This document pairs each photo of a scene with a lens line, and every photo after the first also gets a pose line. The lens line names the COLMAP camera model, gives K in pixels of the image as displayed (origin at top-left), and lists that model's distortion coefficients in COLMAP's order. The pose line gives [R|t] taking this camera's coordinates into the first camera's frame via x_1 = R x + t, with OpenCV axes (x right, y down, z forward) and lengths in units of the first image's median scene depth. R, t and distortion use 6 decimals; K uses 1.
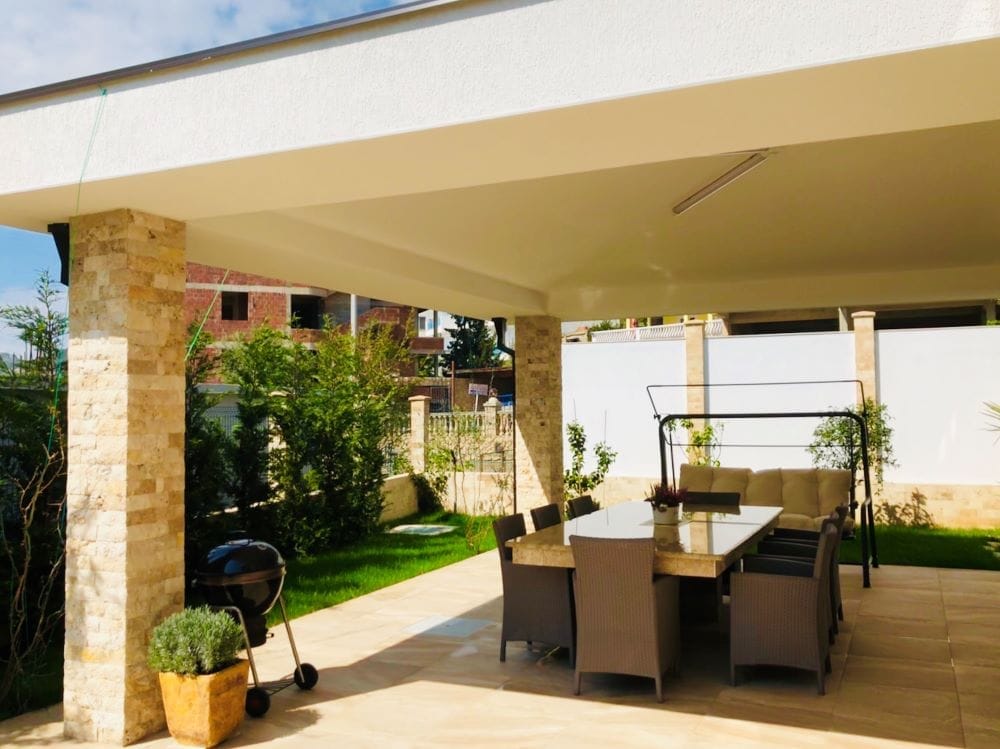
lens RADIAL K [[897.0, 0, 500.1], [0, 897.0, 373.6], [0, 0, 1]] dist [0.069075, -0.094753]
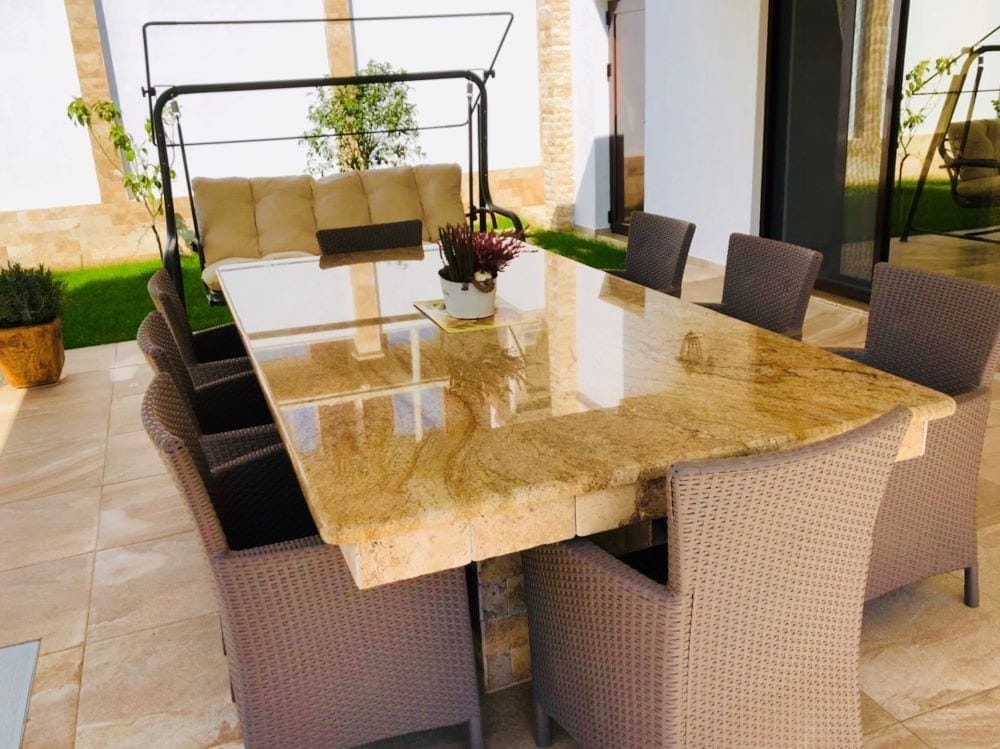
lens RADIAL K [[897.0, 0, 497.9], [0, 897.0, 373.0], [0, 0, 1]] dist [0.069075, -0.094753]
pose [[0.707474, -0.239998, 0.664741, -0.065884], [0.014427, 0.945284, 0.325931, 0.030867], [-0.706592, -0.220997, 0.672227, 0.421941]]
